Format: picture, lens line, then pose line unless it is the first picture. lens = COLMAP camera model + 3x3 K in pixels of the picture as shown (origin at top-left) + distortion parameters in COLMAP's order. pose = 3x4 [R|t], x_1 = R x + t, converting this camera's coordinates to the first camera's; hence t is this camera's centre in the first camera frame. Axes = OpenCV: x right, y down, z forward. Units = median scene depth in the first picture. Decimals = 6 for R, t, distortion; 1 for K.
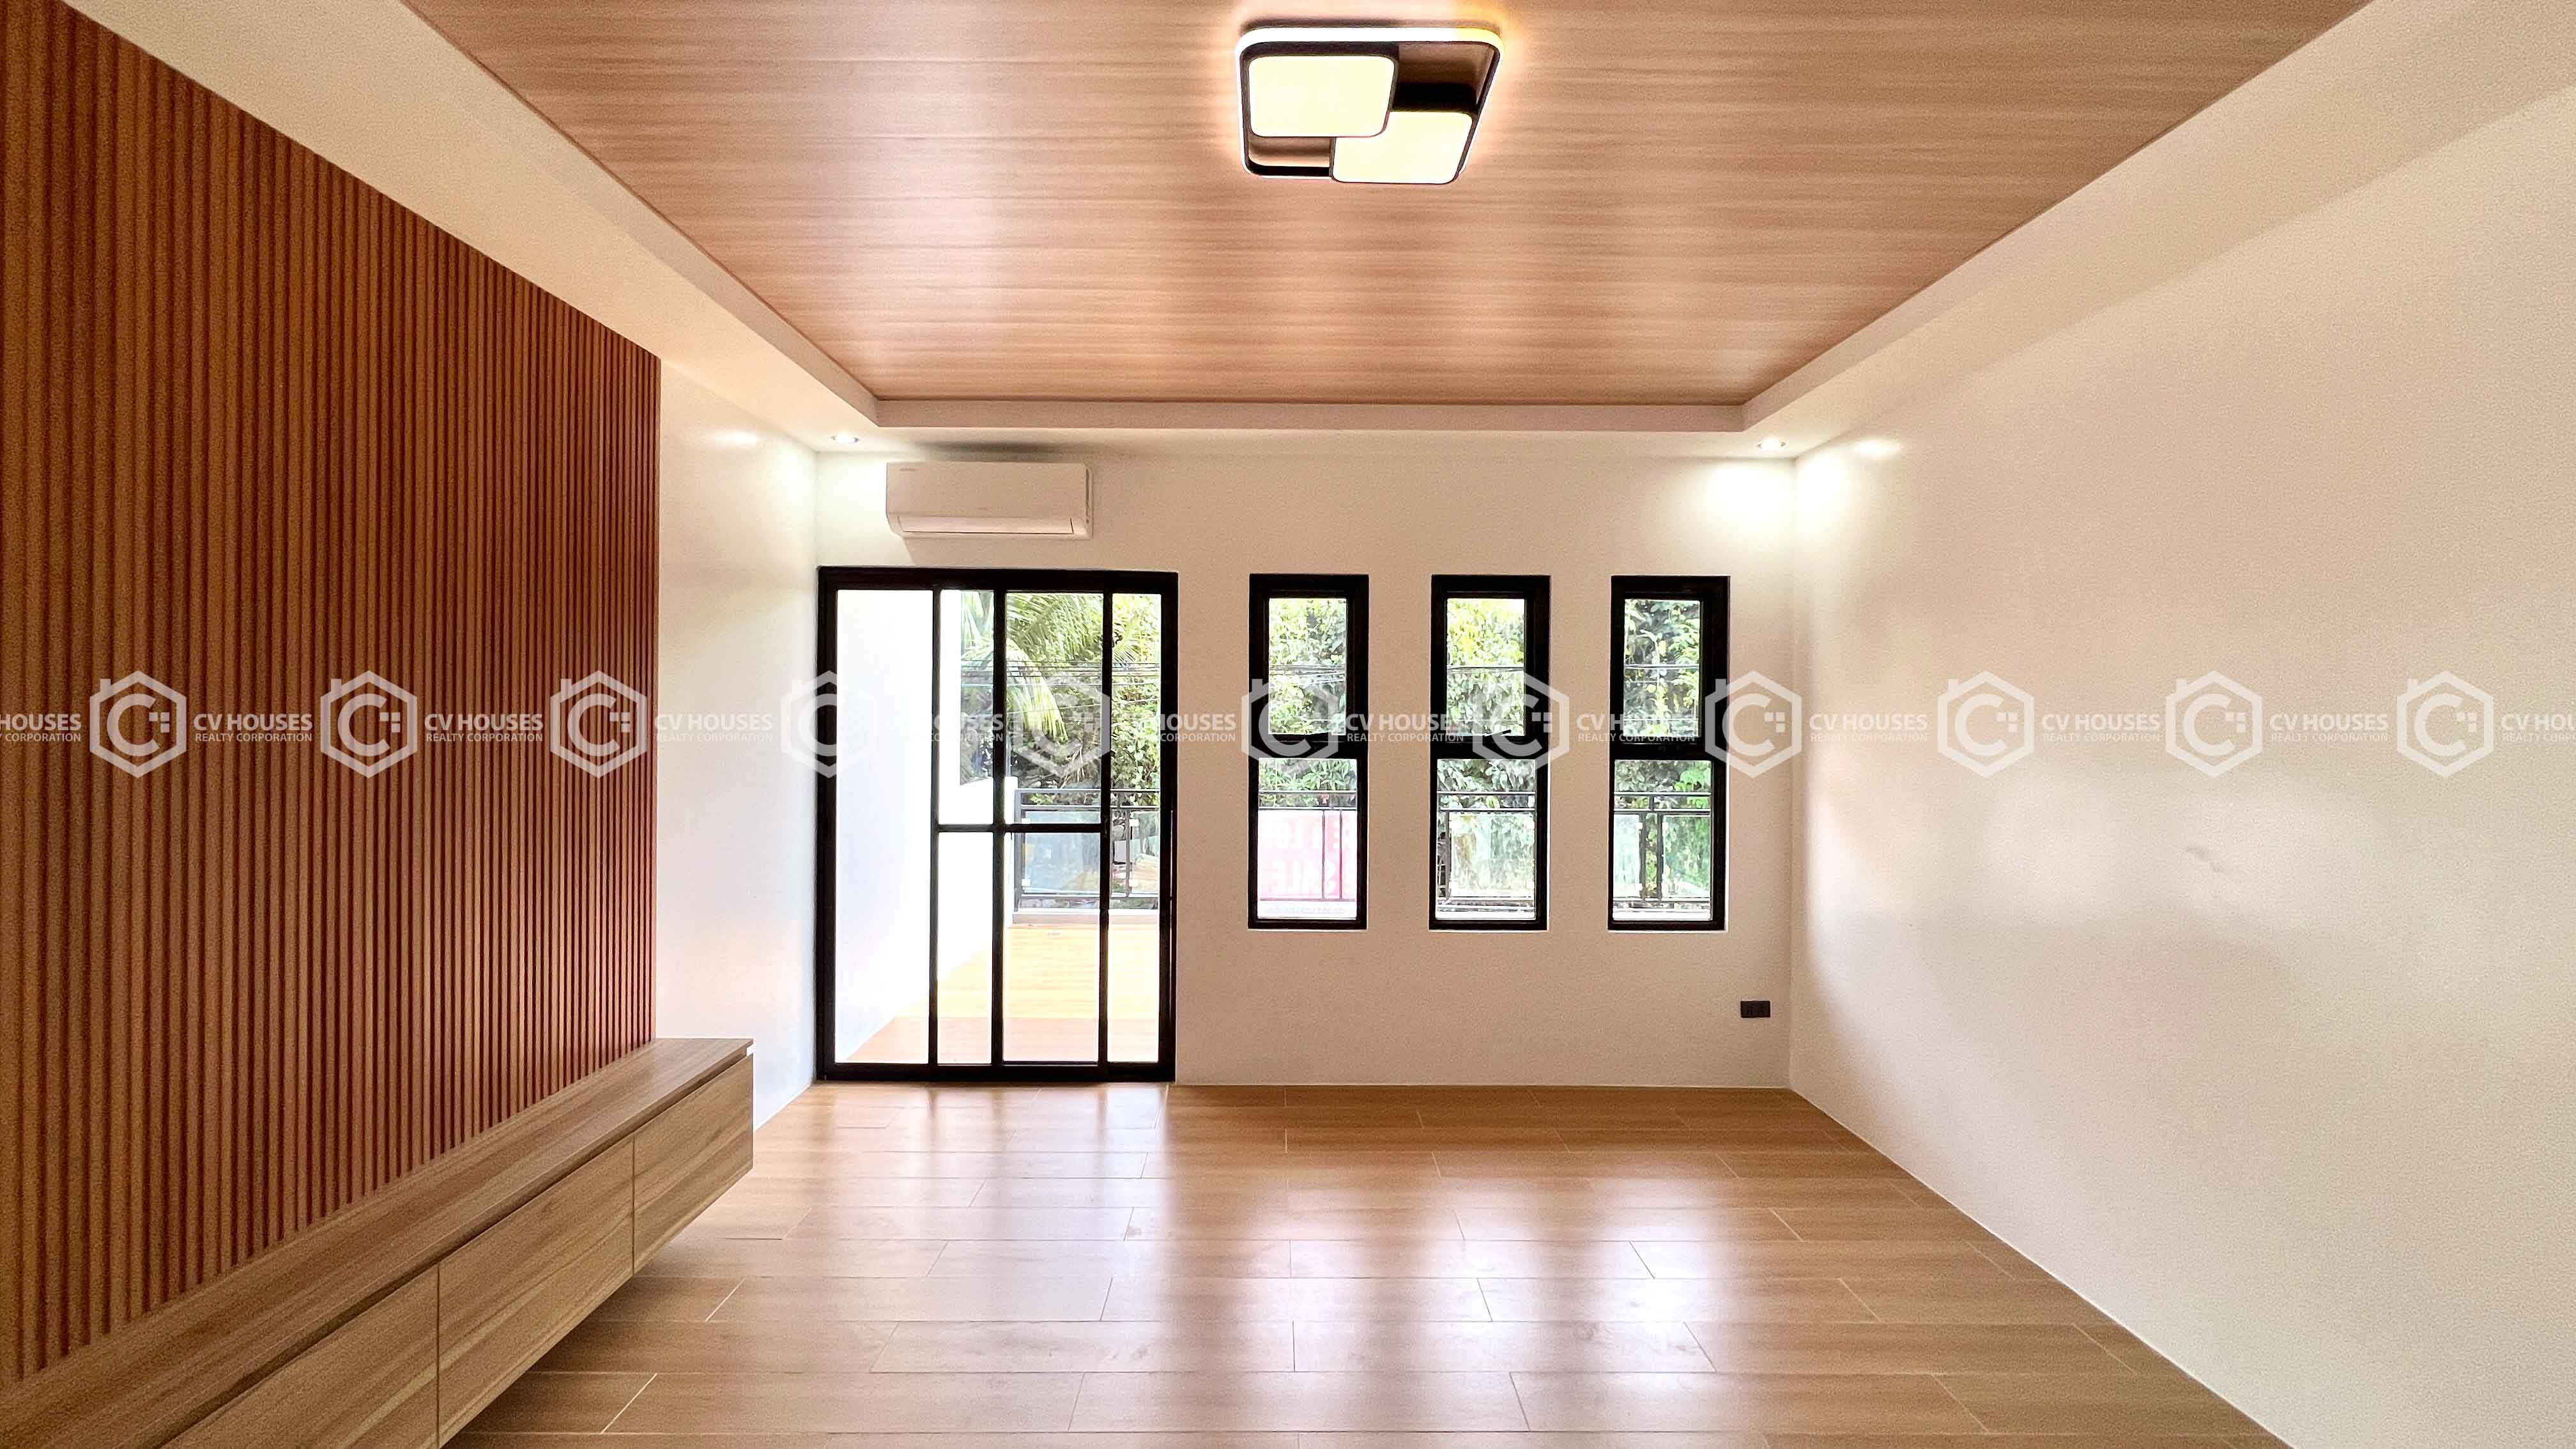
lens RADIAL K [[1033.4, 0, 1288.0], [0, 1033.4, 724.5], [0, 0, 1]] dist [0.000549, 0.000026]
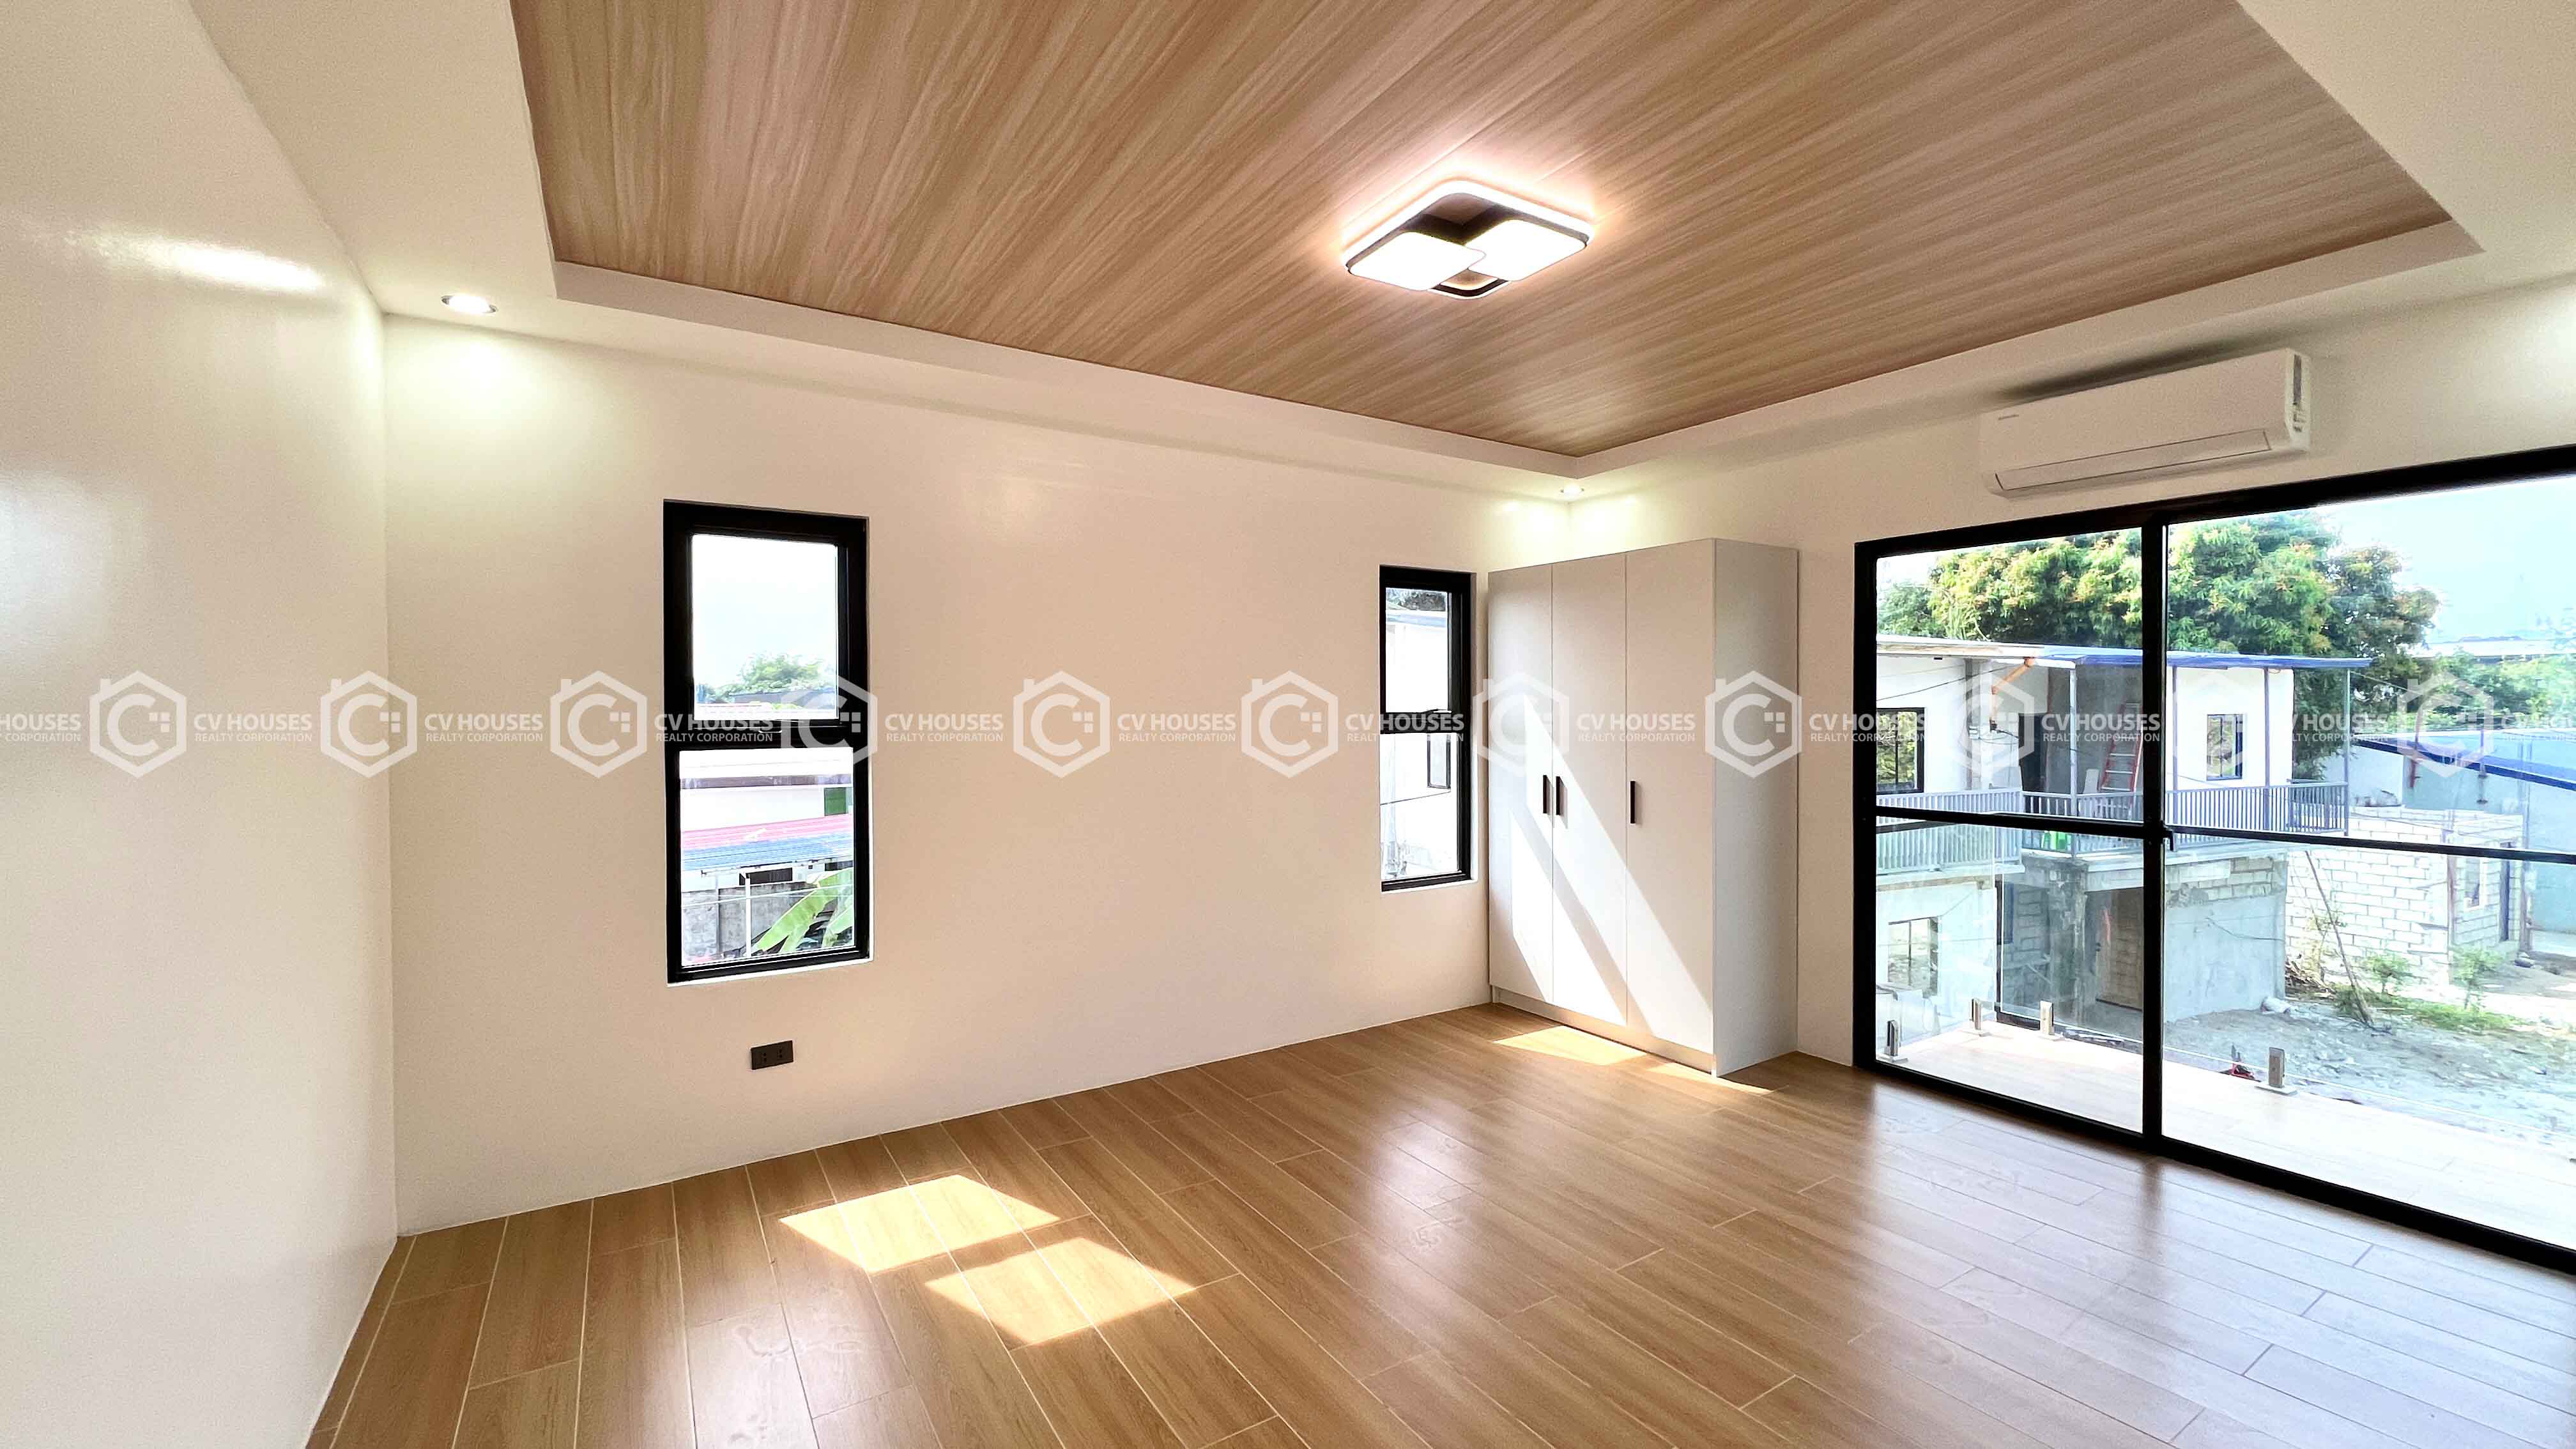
lens RADIAL K [[1033.4, 0, 1288.0], [0, 1033.4, 724.5], [0, 0, 1]] dist [0.000549, 0.000026]
pose [[0.999982, 0.000155, -0.006036, 1.119086], [-0.000156, 1.000000, -0.000220, 0.000111], [0.006036, 0.000221, 0.999982, 0.007101]]
